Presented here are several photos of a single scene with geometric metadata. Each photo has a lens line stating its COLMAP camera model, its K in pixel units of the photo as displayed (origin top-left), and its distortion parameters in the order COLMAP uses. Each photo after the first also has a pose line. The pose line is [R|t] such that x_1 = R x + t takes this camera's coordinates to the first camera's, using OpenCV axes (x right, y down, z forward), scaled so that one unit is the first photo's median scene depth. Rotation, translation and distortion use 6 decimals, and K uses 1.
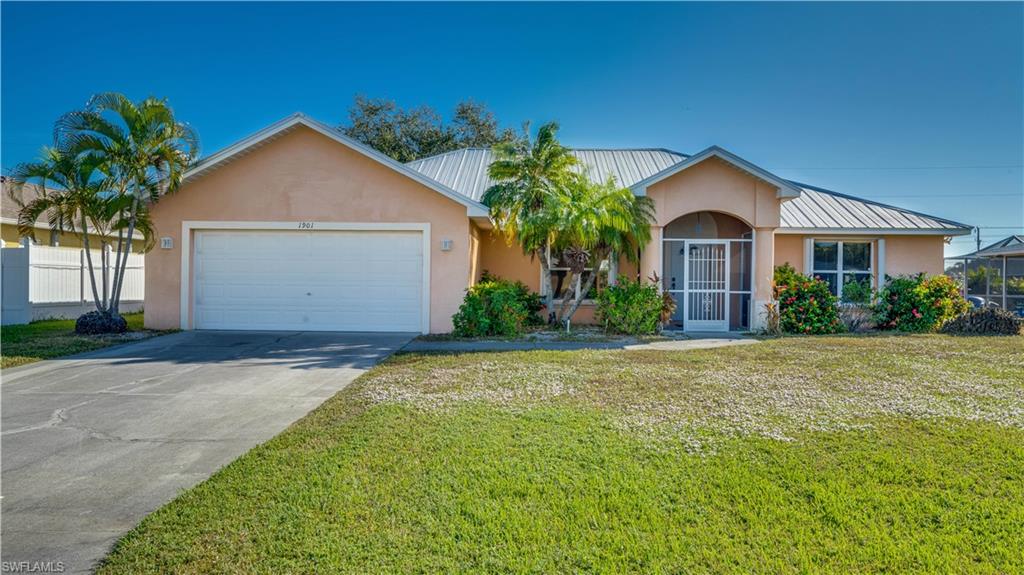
lens RADIAL K [[748.2, 0, 512.0], [0, 748.2, 287.5], [0, 0, 1]] dist [-0.003611, -0.000775]
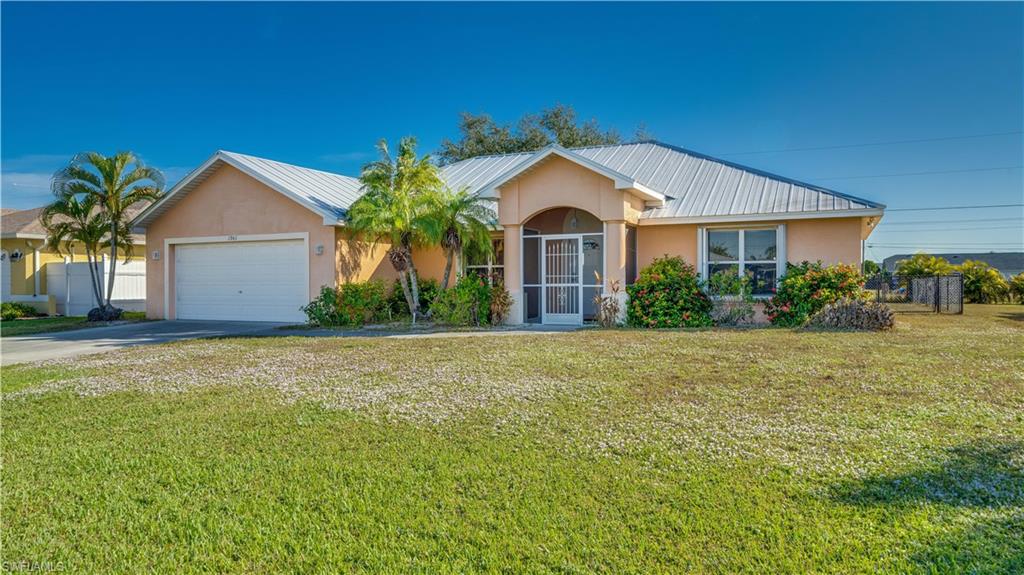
lens RADIAL K [[748.2, 0, 512.0], [0, 748.2, 287.5], [0, 0, 1]] dist [-0.003611, -0.000775]
pose [[0.905814, -0.012684, -0.423485, 0.633810], [0.014451, 0.999895, 0.000962, 0.006122], [0.423429, -0.006991, 0.905903, 0.041057]]
